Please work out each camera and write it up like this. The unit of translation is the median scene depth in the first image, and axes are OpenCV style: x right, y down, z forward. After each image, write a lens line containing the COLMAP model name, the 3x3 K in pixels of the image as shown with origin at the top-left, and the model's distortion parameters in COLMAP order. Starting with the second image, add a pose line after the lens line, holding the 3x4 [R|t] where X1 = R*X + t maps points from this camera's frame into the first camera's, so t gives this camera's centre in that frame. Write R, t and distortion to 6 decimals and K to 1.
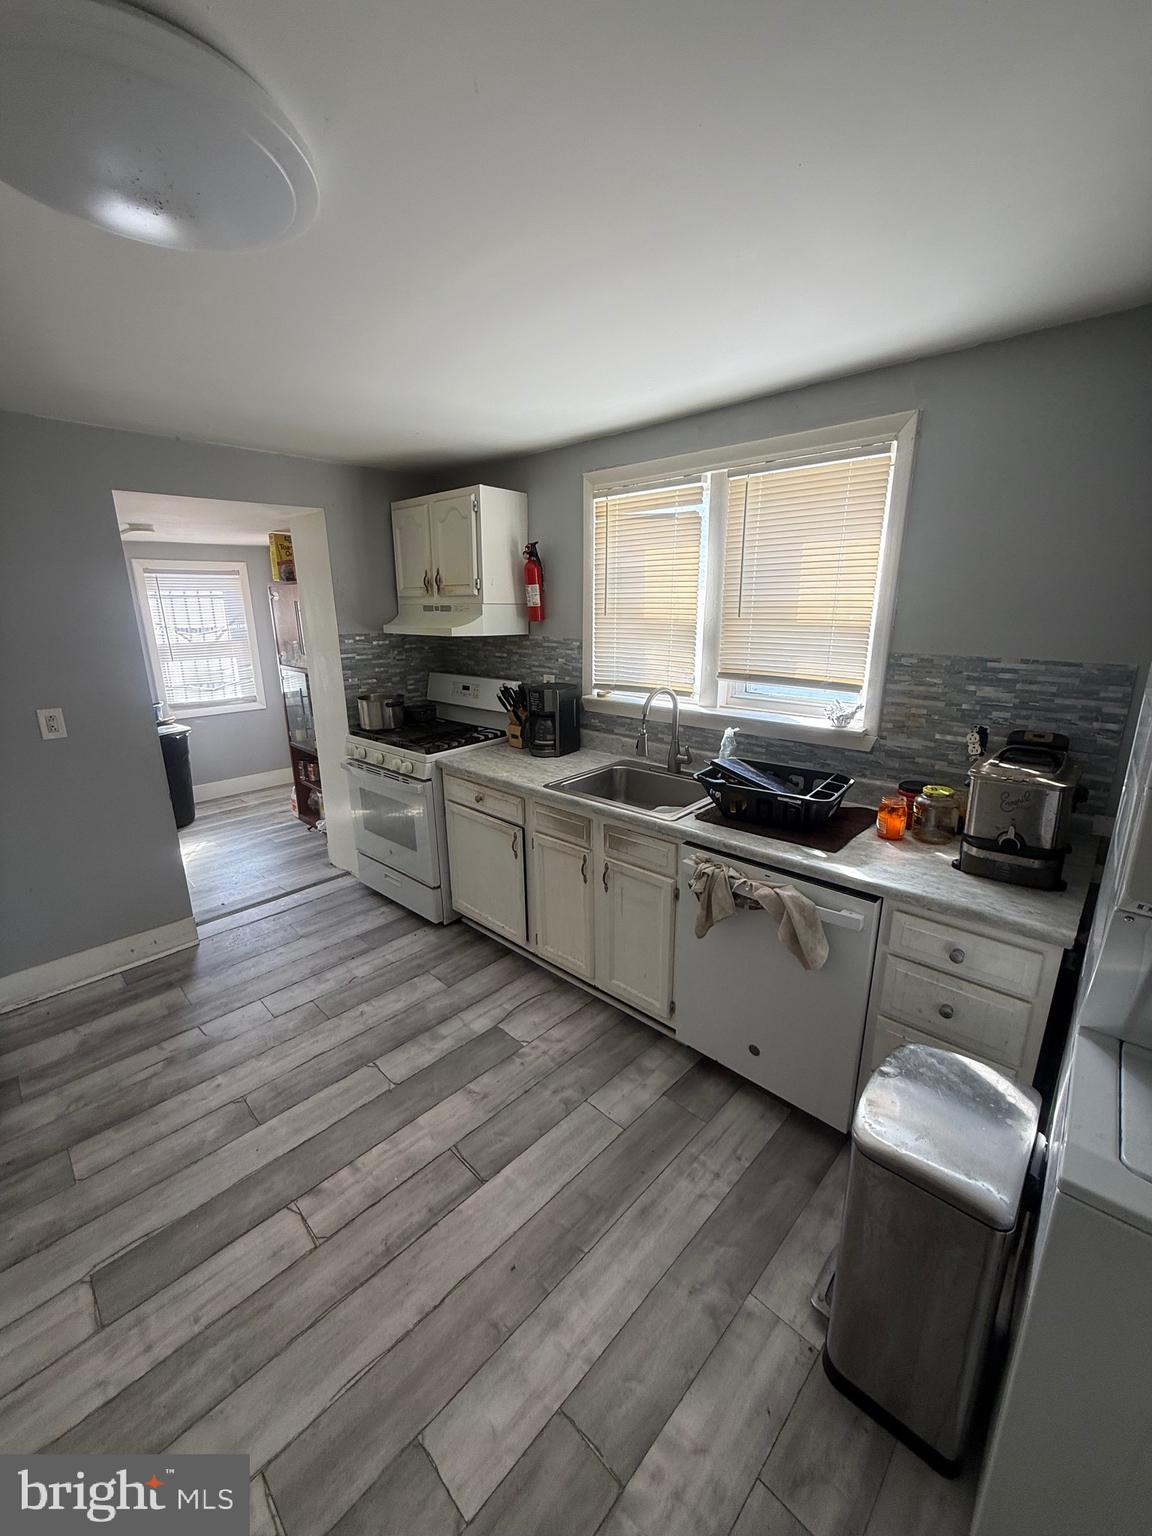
lens RADIAL K [[610.8, 0, 576.3], [0, 610.8, 760.2], [0, 0, 1]] dist [-0.002201, -0.000350]
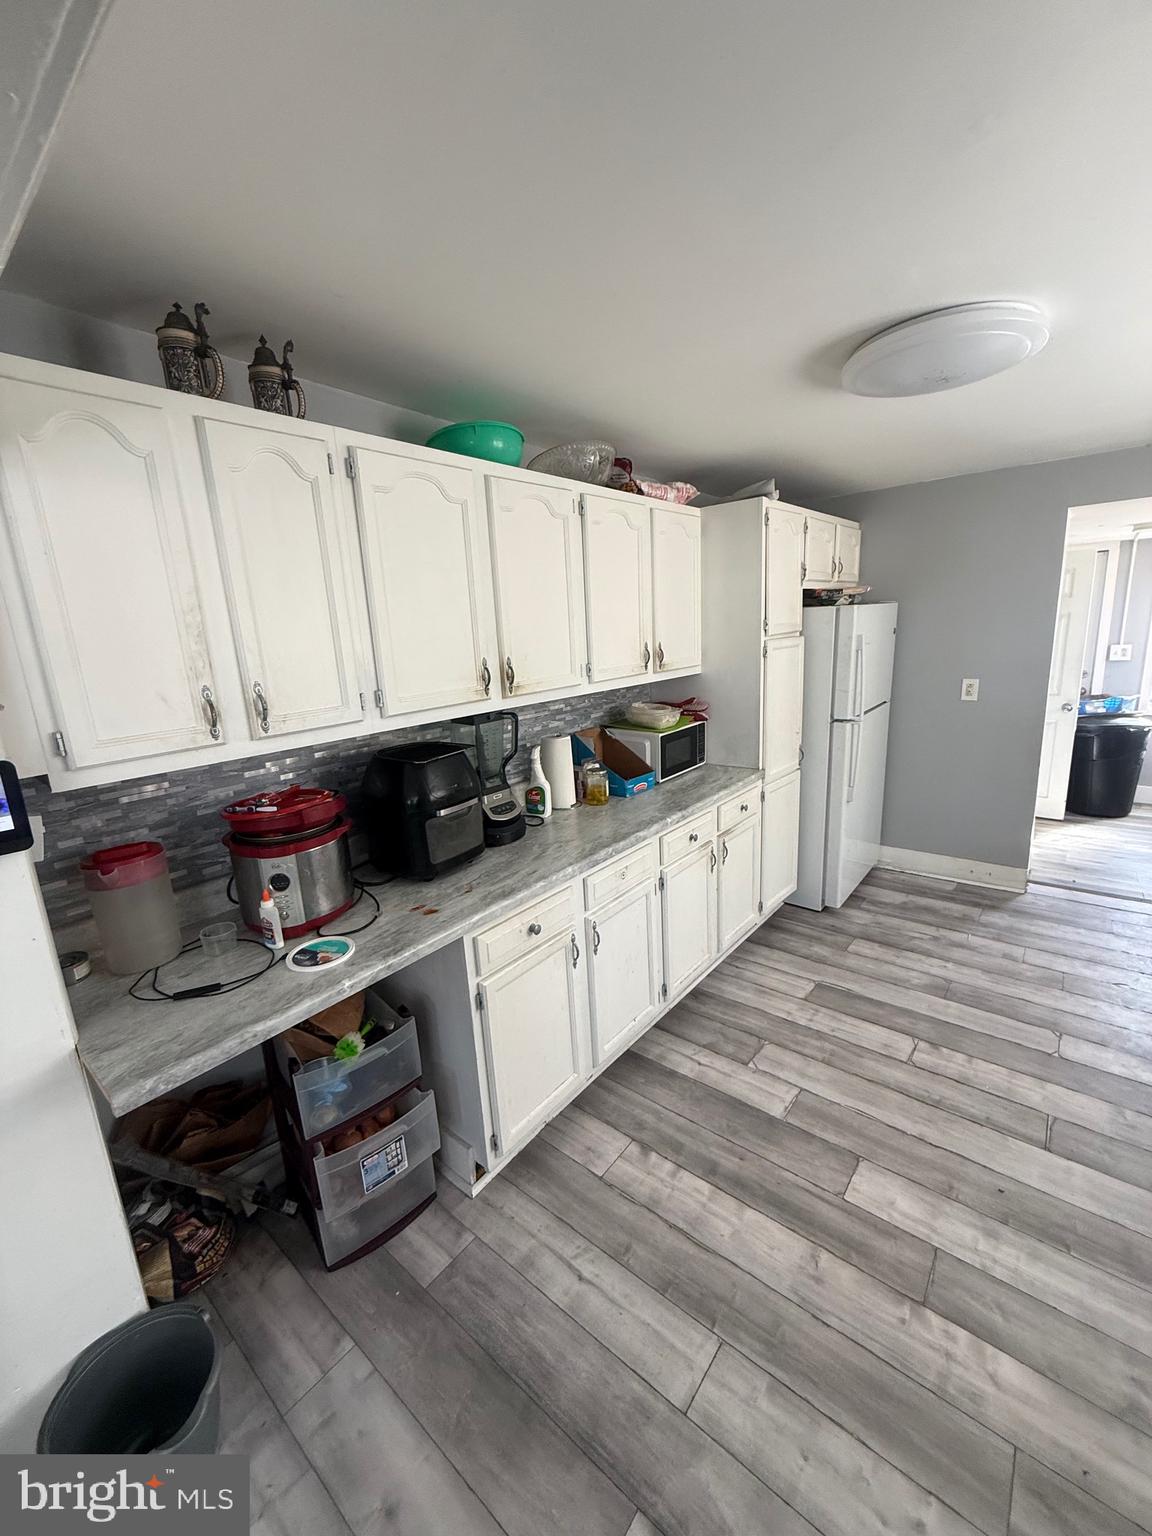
lens RADIAL K [[610.8, 0, 575.1], [0, 610.8, 760.9], [0, 0, 1]] dist [-0.002201, -0.000350]
pose [[0.087733, 0.212839, -0.973140, 0.574047], [-0.206942, 0.959489, 0.191197, 0.021215], [0.974412, 0.184609, 0.128225, -0.034968]]
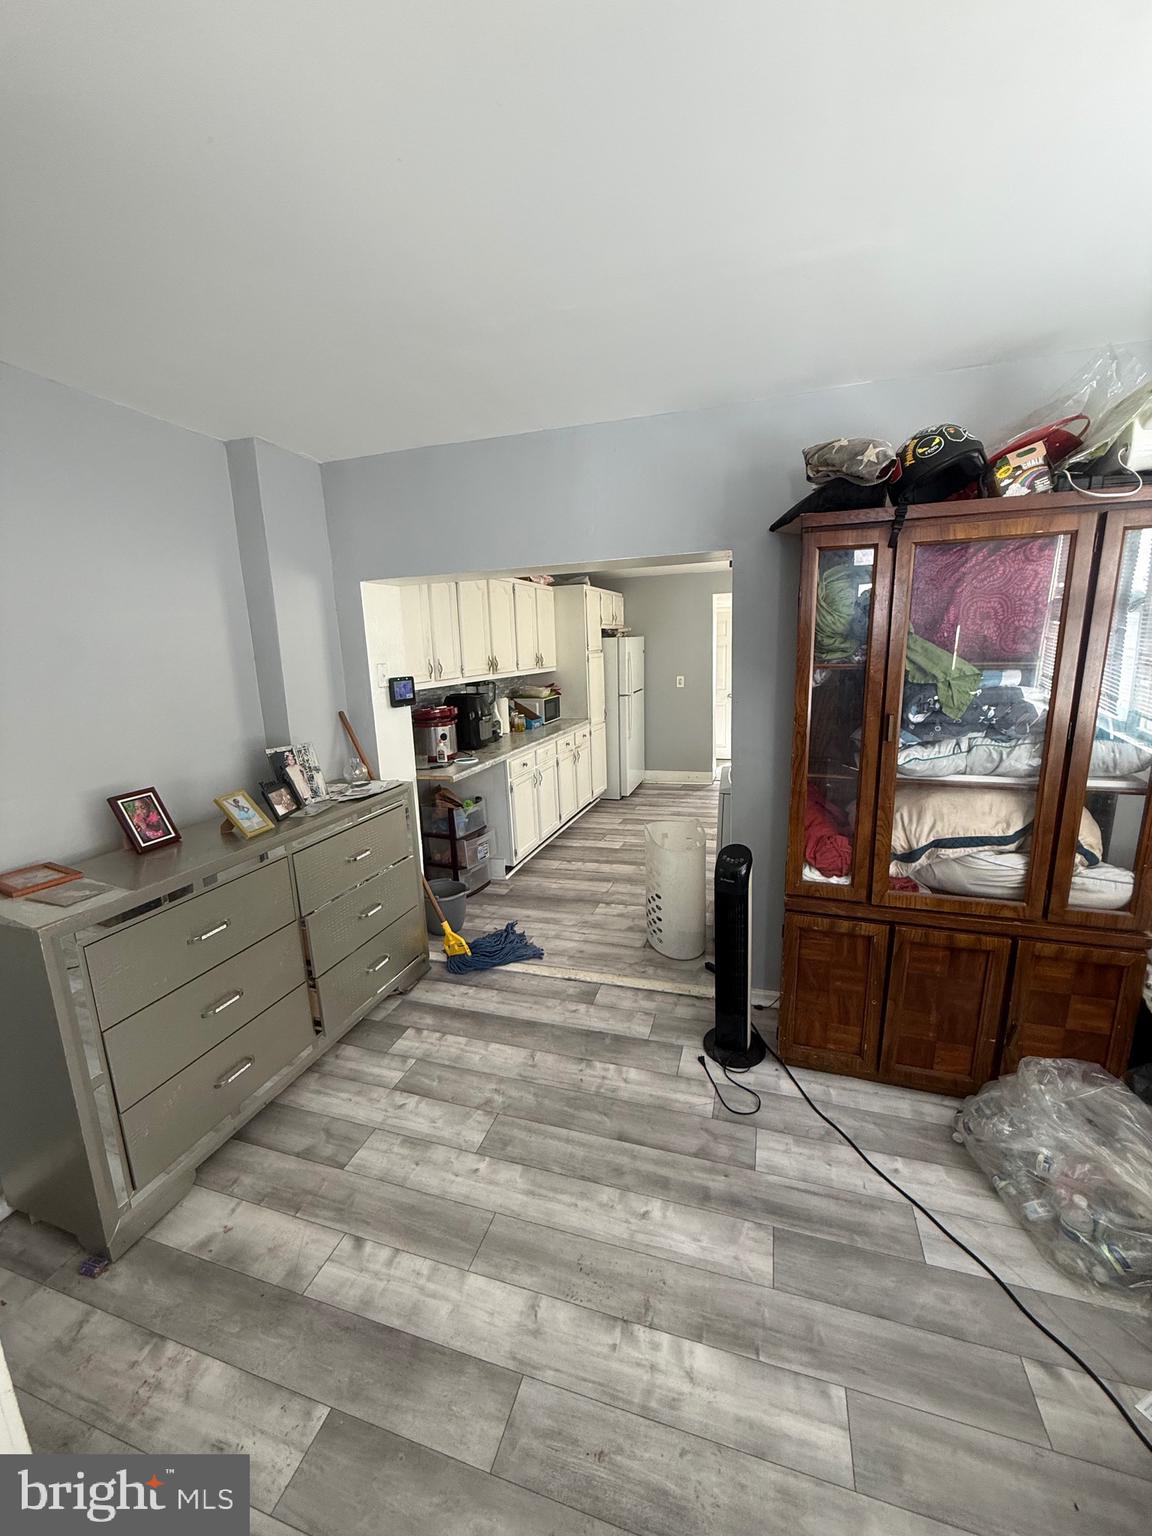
lens RADIAL K [[610.8, 0, 578.4], [0, 610.8, 762.6], [0, 0, 1]] dist [-0.002201, -0.000350]
pose [[0.451049, 0.151337, -0.879575, 1.746634], [-0.193144, 0.978716, 0.069351, 0.242488], [0.871350, 0.138604, 0.470679, -0.787344]]
